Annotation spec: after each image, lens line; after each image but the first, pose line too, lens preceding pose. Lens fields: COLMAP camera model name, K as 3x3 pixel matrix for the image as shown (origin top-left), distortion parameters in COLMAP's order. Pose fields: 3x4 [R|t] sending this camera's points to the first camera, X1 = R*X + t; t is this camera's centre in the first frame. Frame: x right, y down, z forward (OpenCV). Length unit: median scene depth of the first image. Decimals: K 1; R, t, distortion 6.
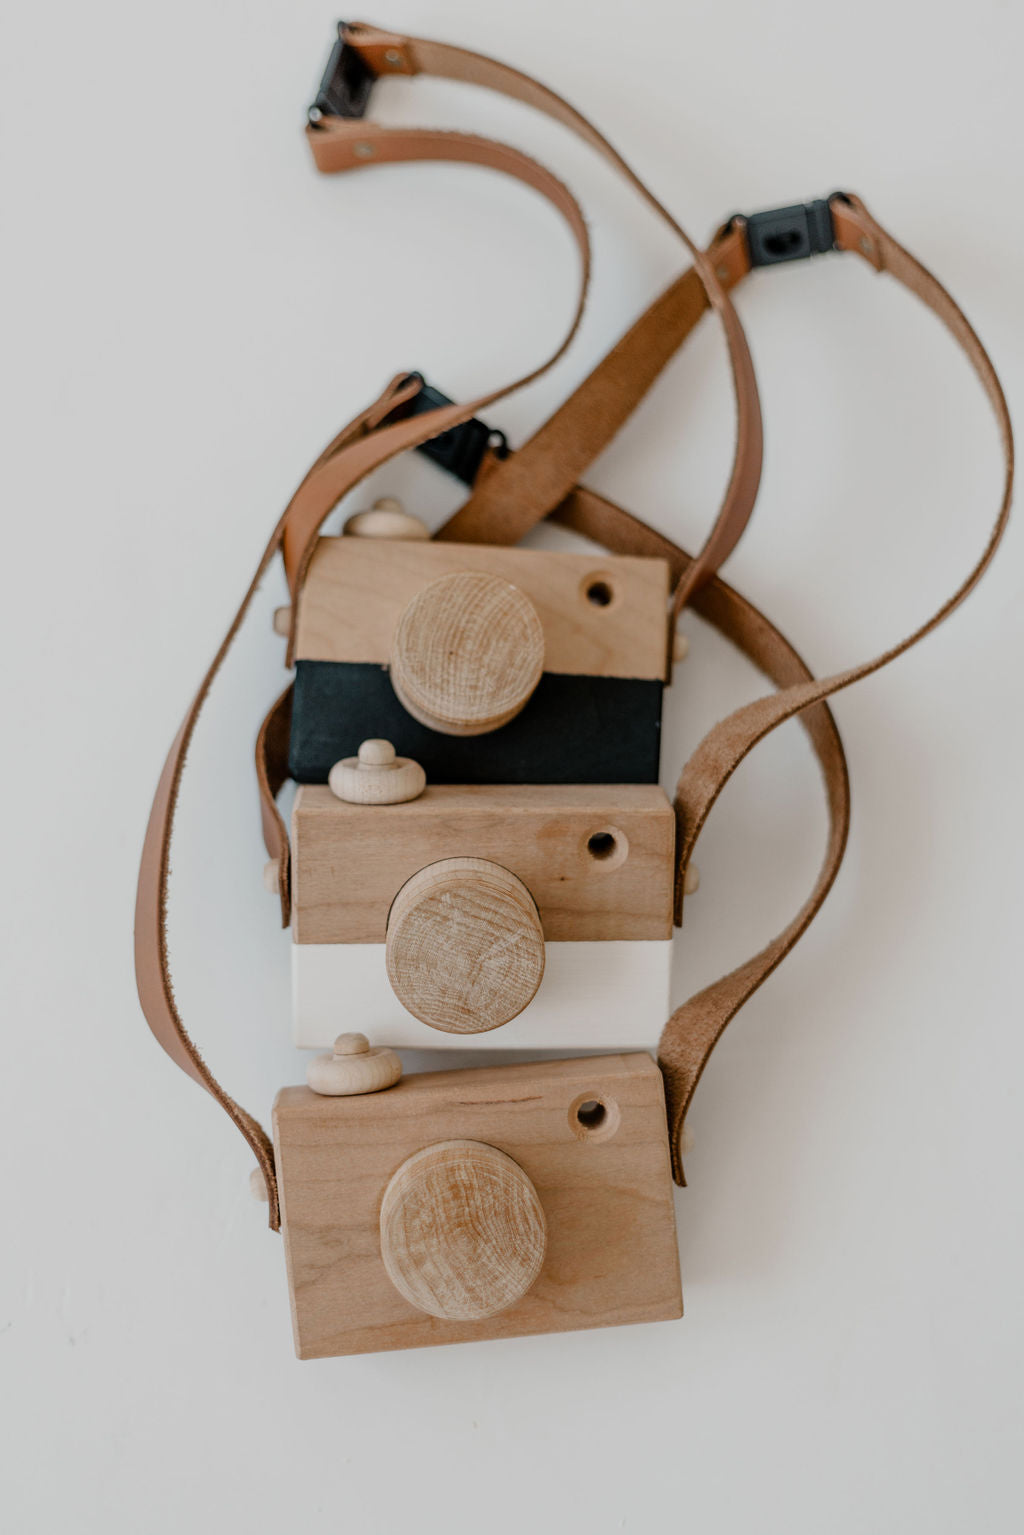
lens RADIAL K [[3432.2, 0, 523.4], [0, 3432.2, 763.2], [0, 0, 1]] dist [-0.014559, 0.000000]
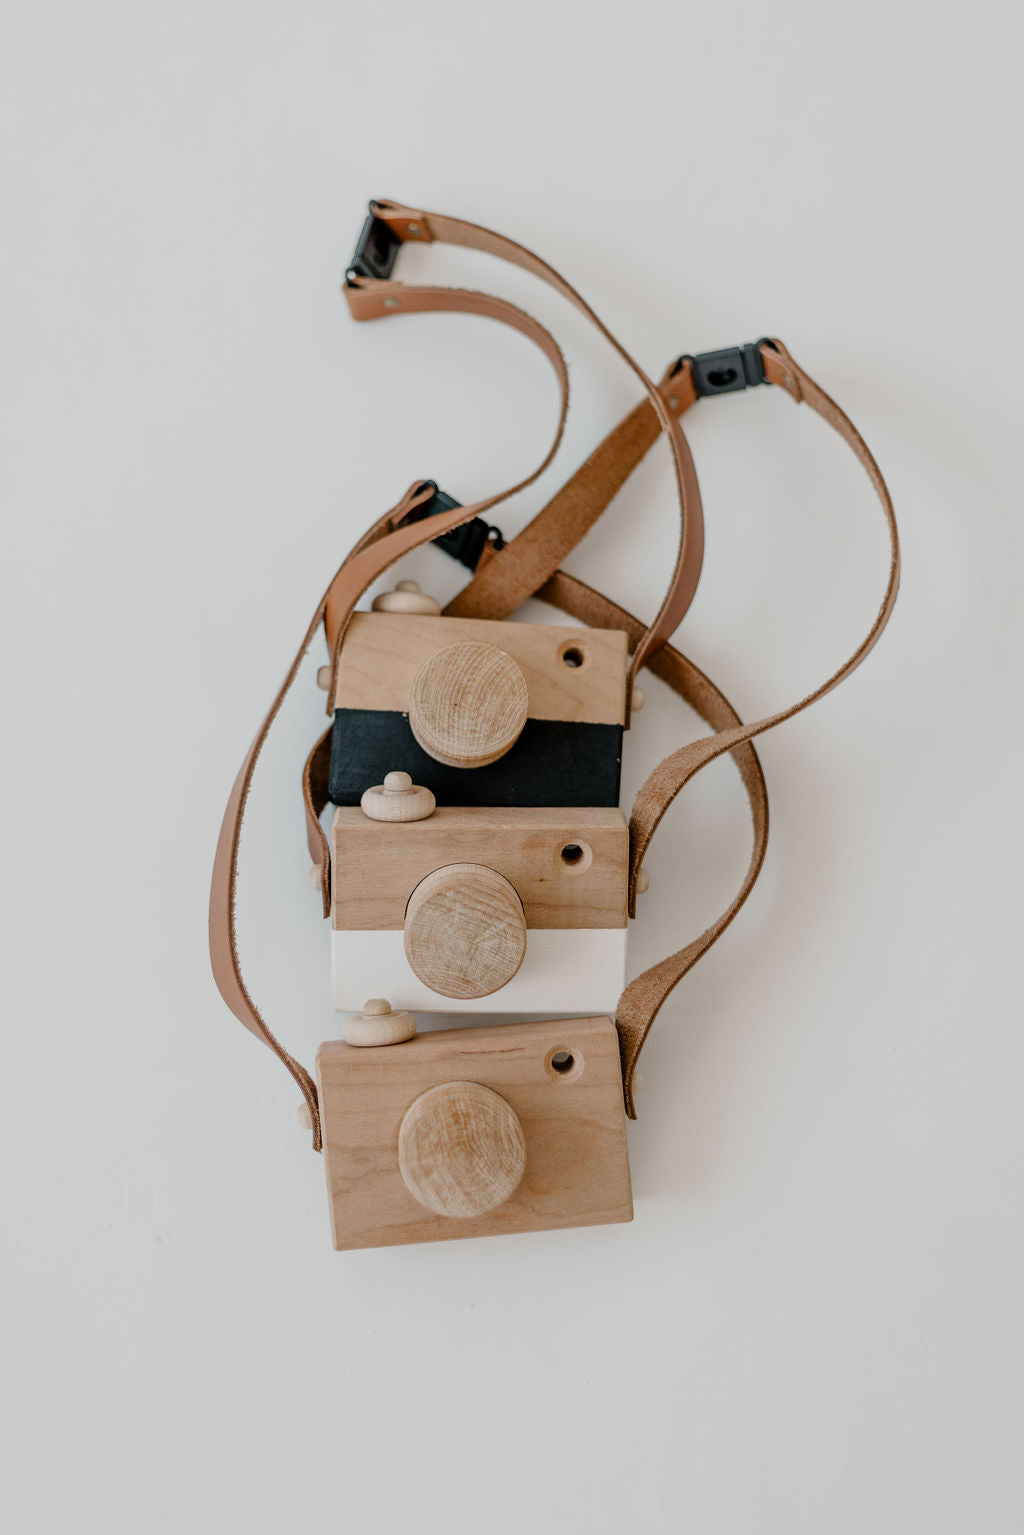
lens RADIAL K [[3432.2, 0, 503.4], [0, 3432.2, 771.3], [0, 0, 1]] dist [-0.014559, 0.000000]
pose [[0.999874, 0.003340, -0.015536, 0.016722], [-0.003400, 0.999987, -0.003885, -0.002058], [0.015523, 0.003937, 0.999872, -0.283365]]
